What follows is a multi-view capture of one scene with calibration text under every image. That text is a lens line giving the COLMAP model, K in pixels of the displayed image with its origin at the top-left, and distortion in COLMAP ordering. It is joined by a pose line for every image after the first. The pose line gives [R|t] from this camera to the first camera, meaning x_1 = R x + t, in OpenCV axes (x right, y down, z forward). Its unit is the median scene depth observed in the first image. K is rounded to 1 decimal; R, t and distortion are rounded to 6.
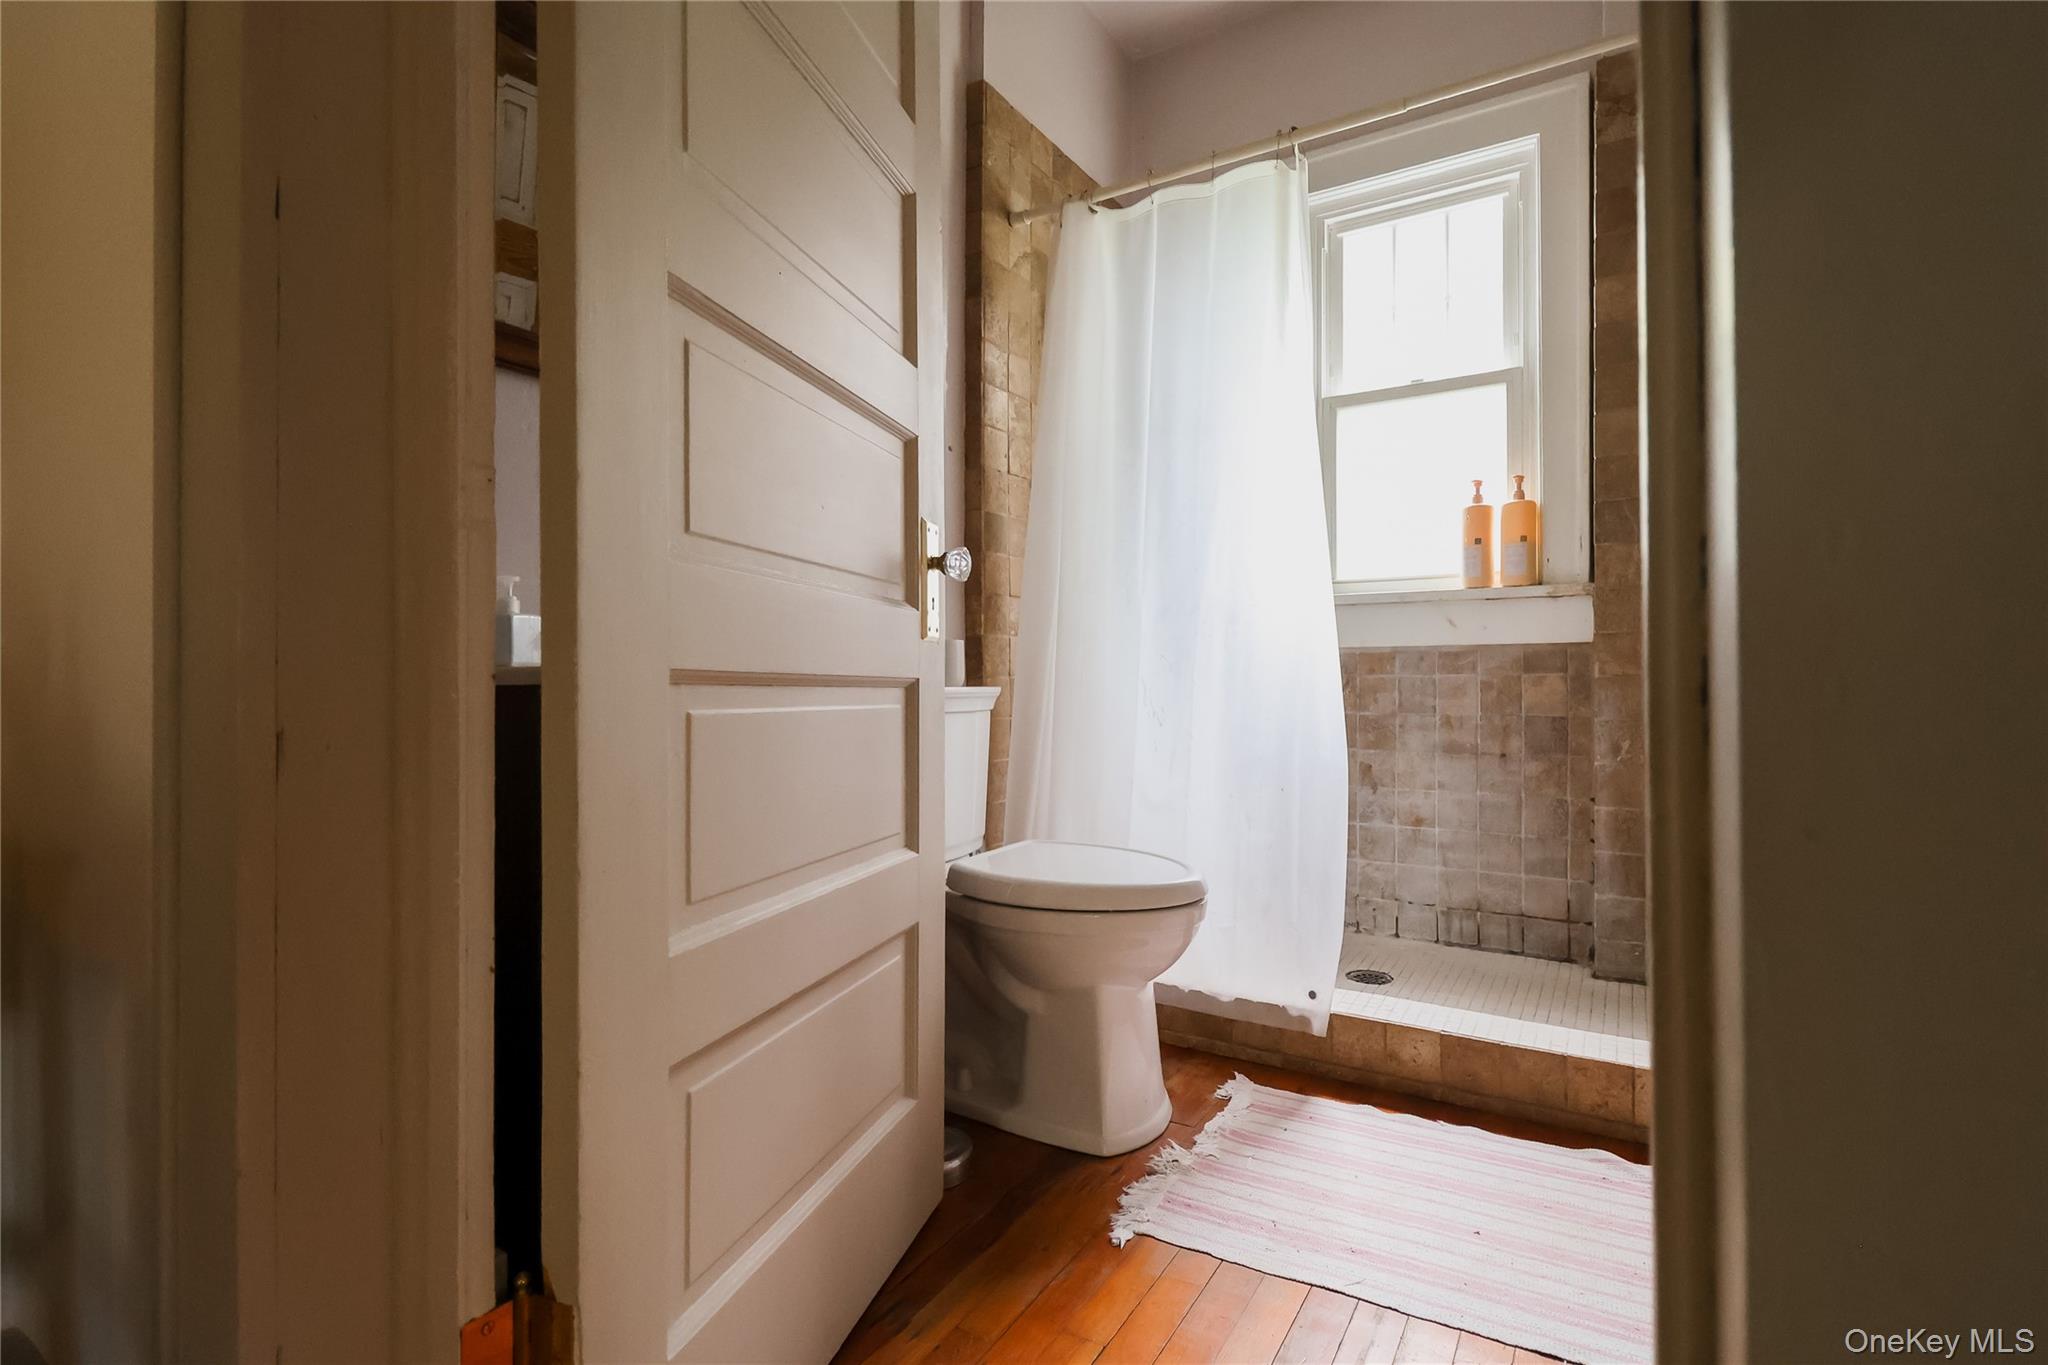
lens RADIAL K [[958.3, 0, 1024.0], [0, 958.3, 682.5], [0, 0, 1]] dist [0.001407, -0.000243]
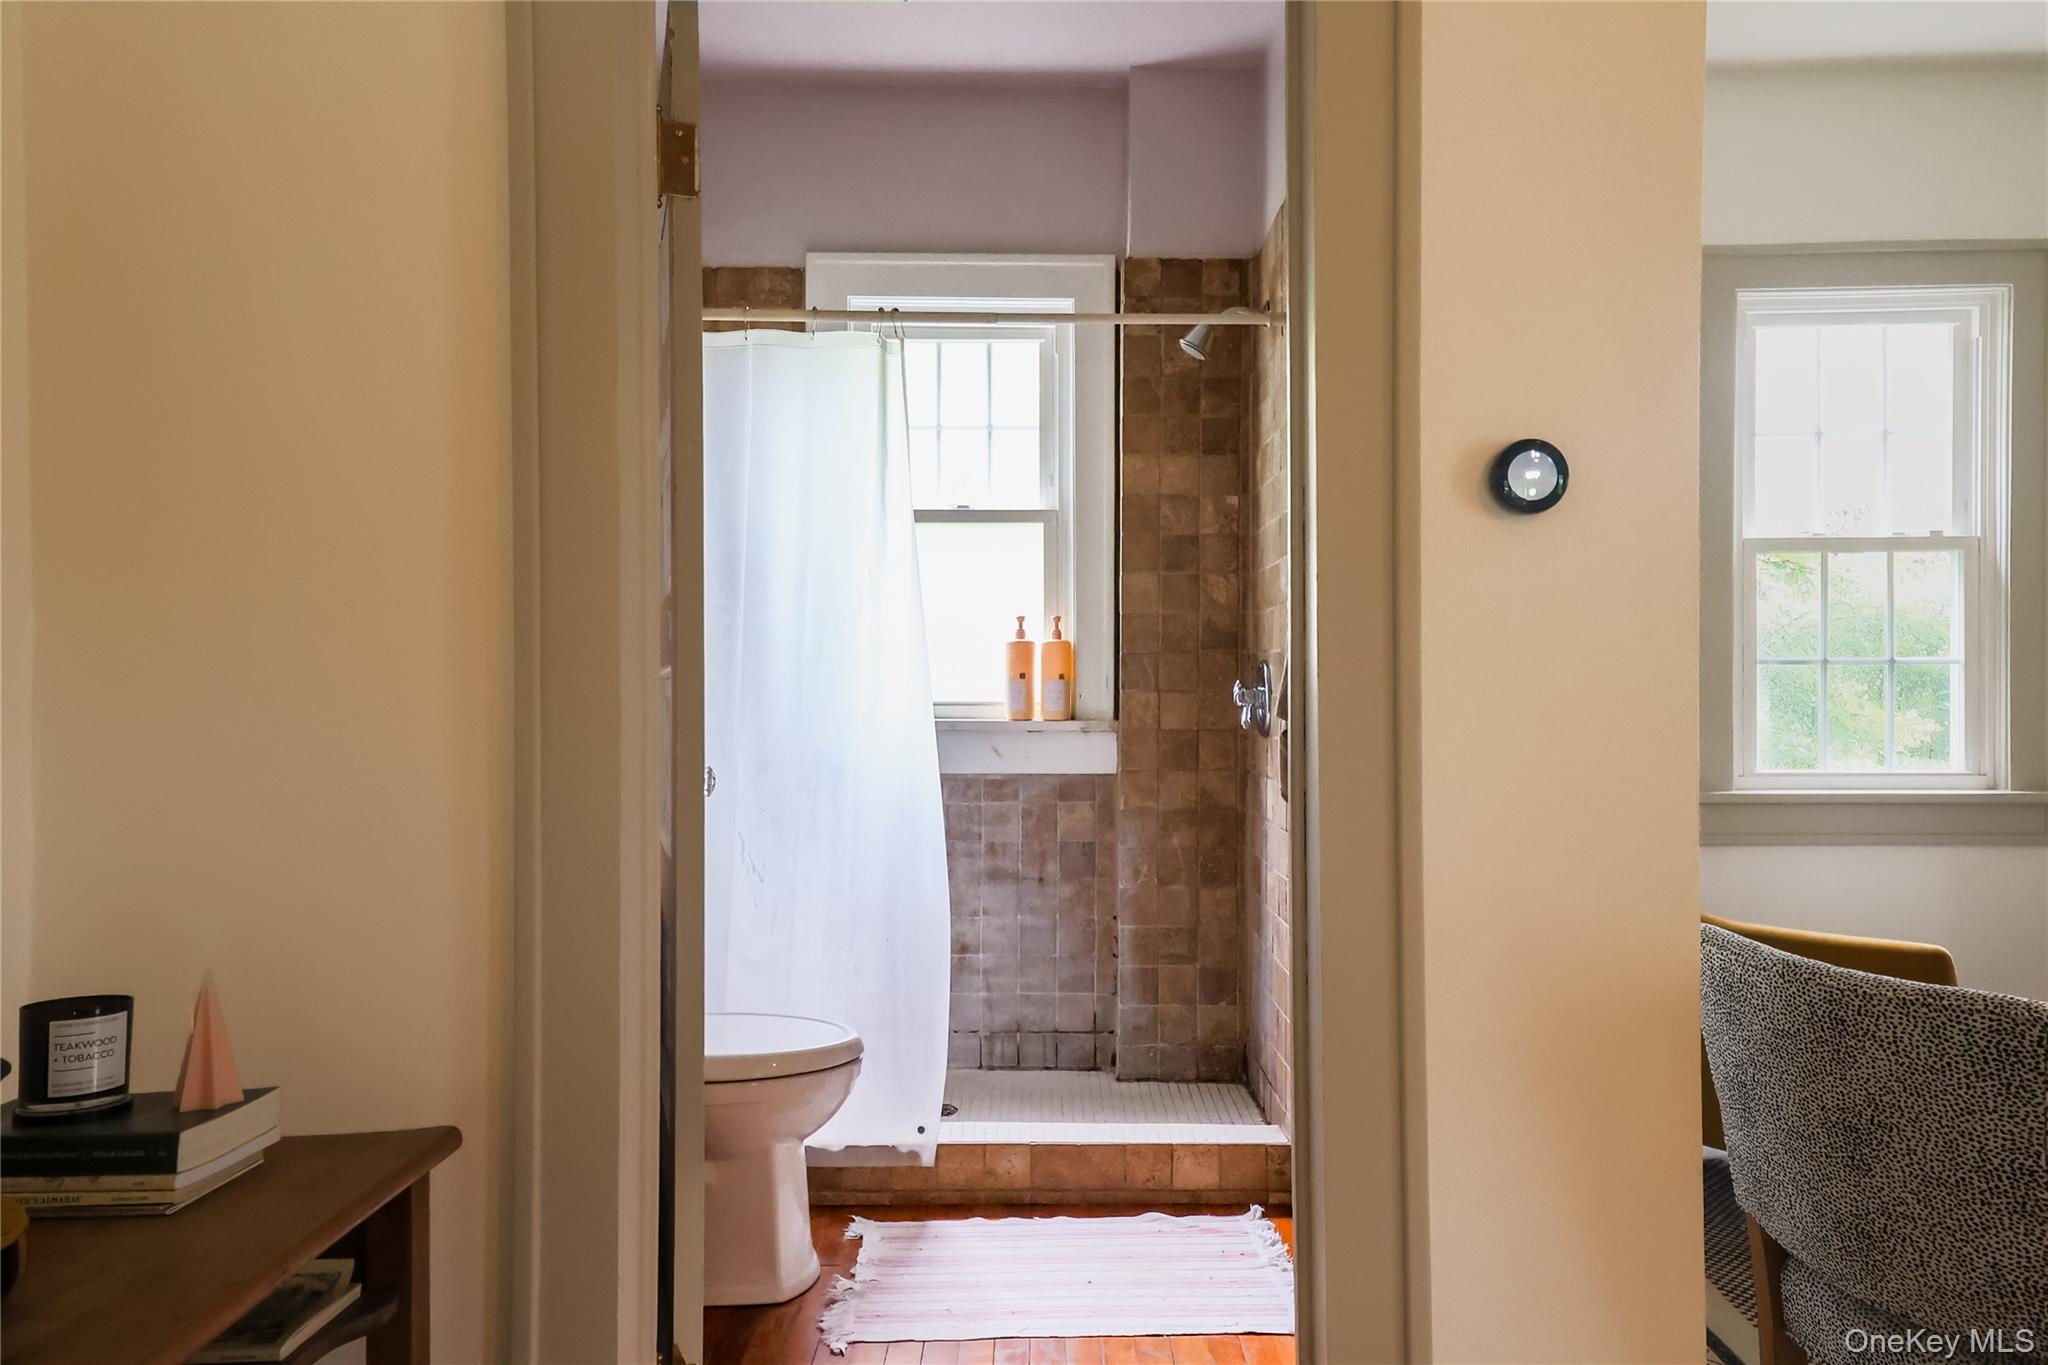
lens RADIAL K [[1527.8, 0, 1024.0], [0, 1527.8, 682.5], [0, 0, 1]] dist [-0.001555, -0.000694]
pose [[0.853871, 0.002097, 0.520481, -0.391297], [-0.000009, 0.999992, -0.004014, -0.135480], [-0.520485, 0.003423, 0.853864, -0.419565]]
